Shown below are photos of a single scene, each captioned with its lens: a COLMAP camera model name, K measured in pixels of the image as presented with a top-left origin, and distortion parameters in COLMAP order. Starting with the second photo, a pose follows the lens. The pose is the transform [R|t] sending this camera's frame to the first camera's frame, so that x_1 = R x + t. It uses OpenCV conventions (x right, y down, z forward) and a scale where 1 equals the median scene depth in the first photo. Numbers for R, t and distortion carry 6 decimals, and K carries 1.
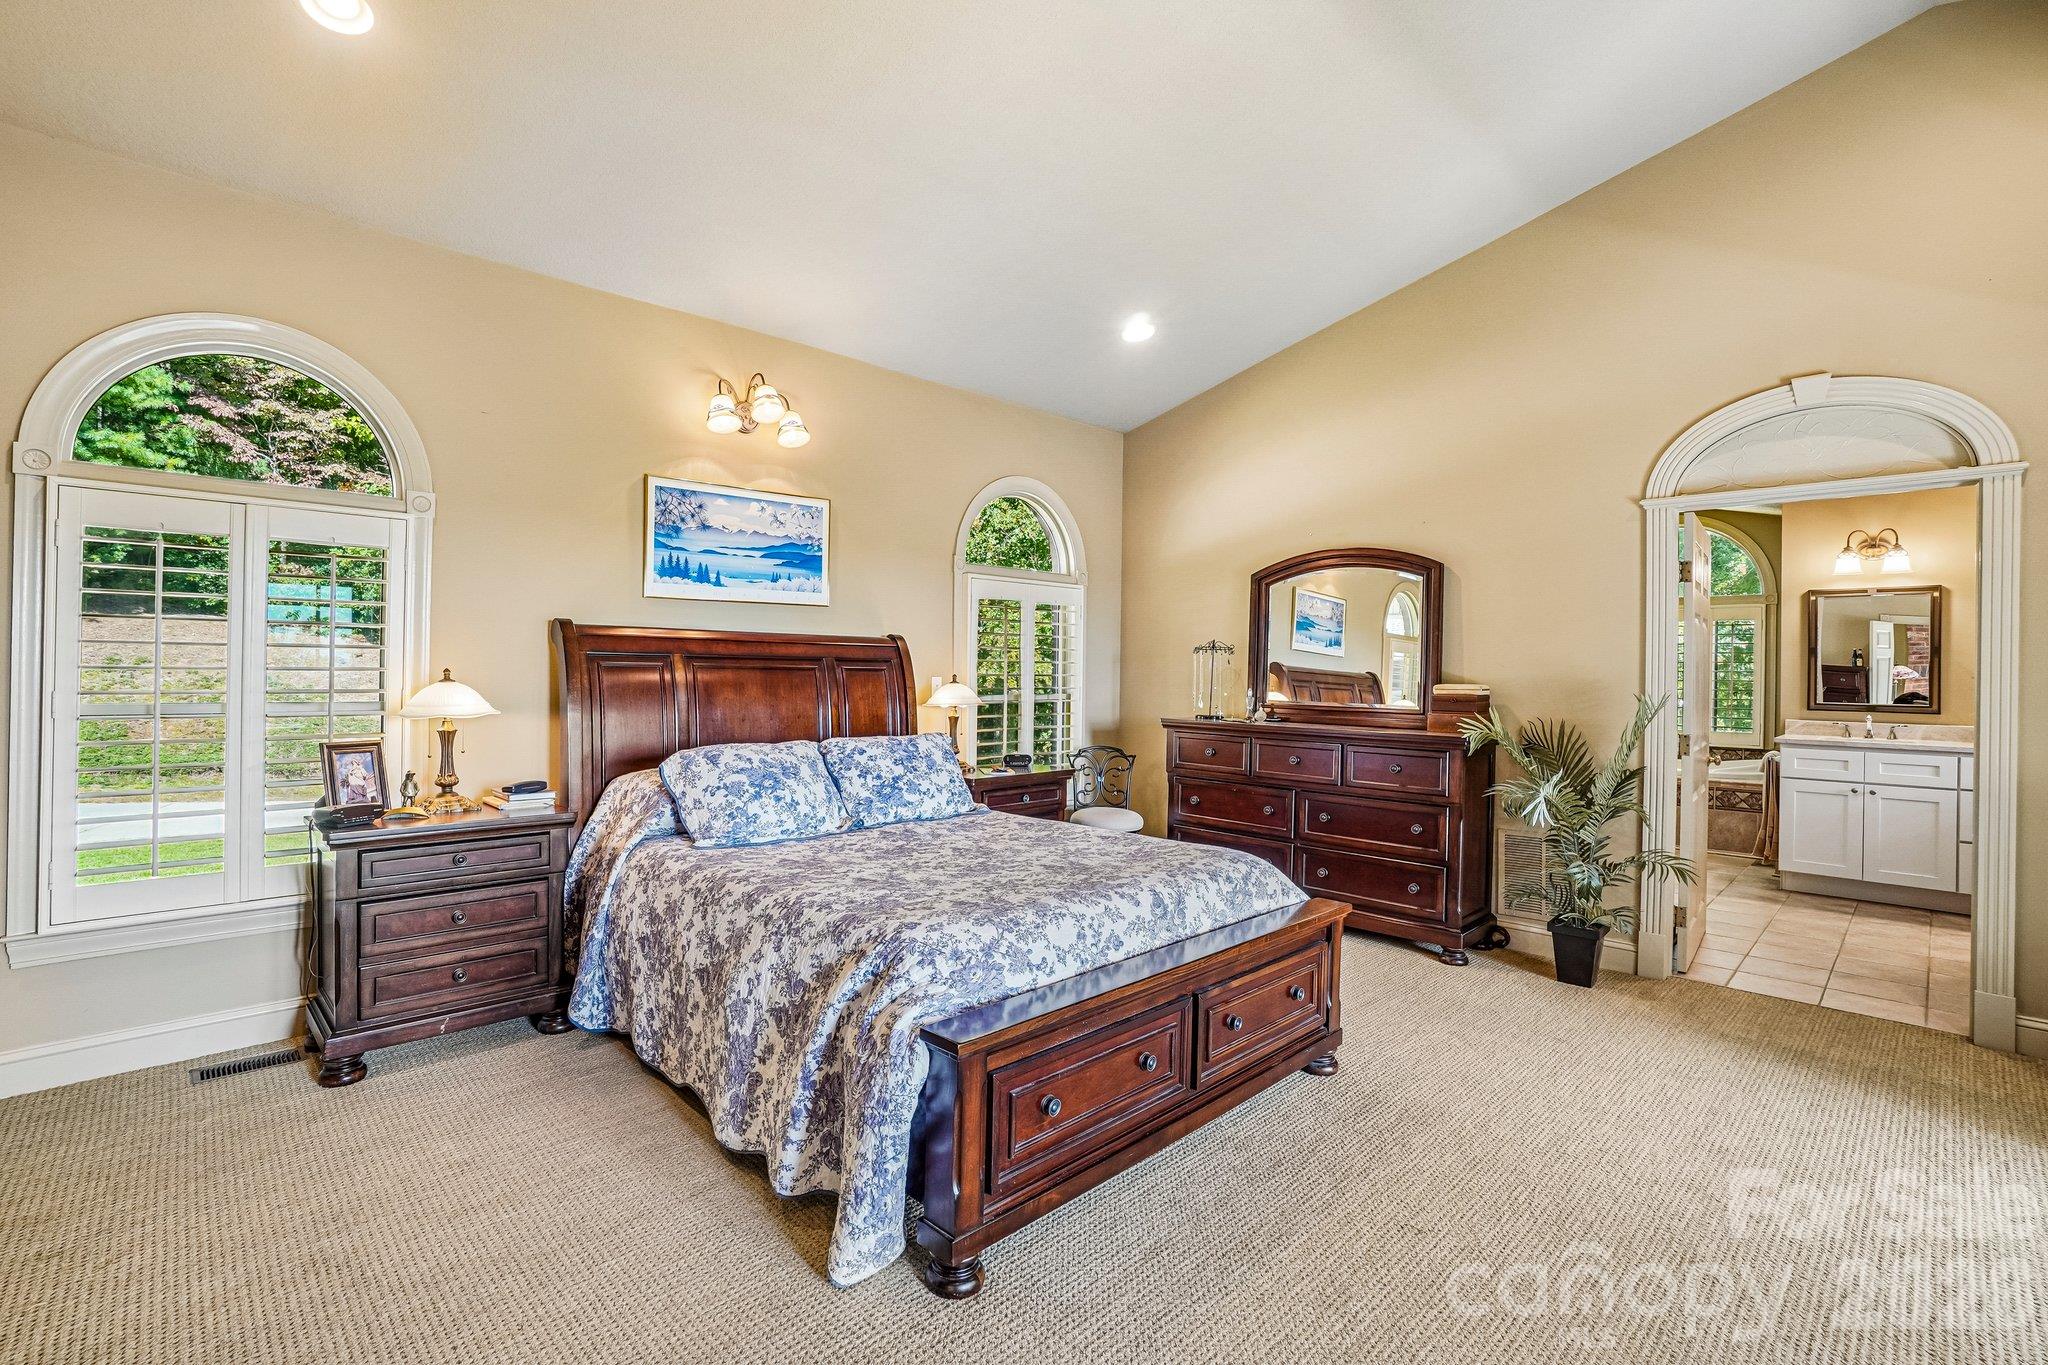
lens RADIAL K [[914.9, 0, 1020.6], [0, 914.9, 673.6], [0, 0, 1]] dist [-0.051923, 0.015416]
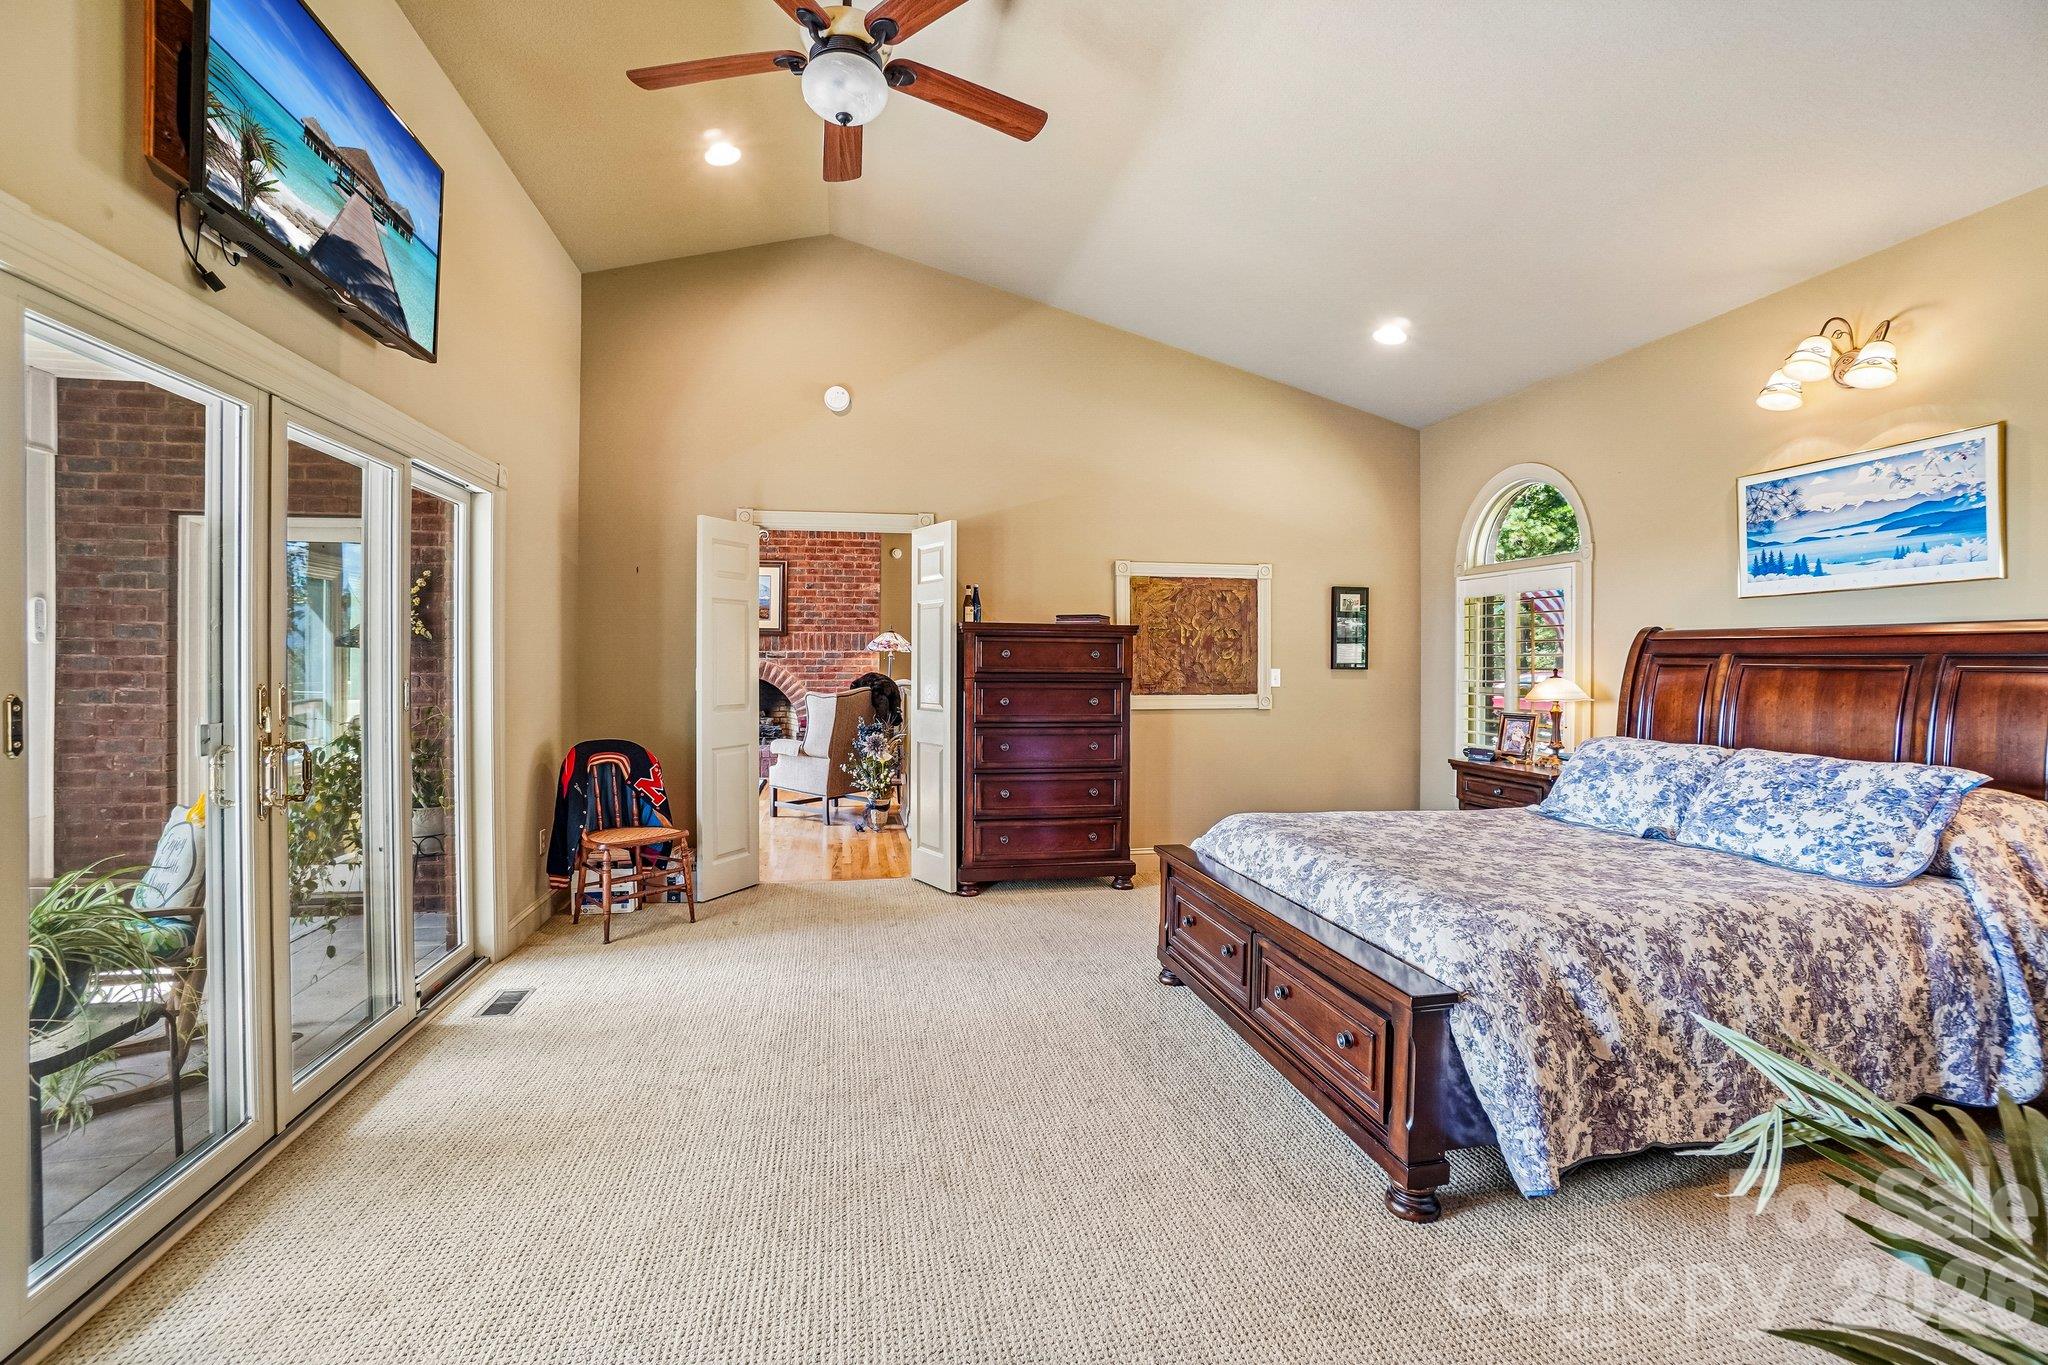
lens RADIAL K [[914.9, 0, 1022.8], [0, 914.9, 671.5], [0, 0, 1]] dist [-0.051923, 0.015416]
pose [[-0.535164, -0.002991, -0.844743, 0.827476], [-0.012753, 0.999908, 0.004538, 0.002825], [0.844652, 0.013201, -0.535153, 0.827469]]
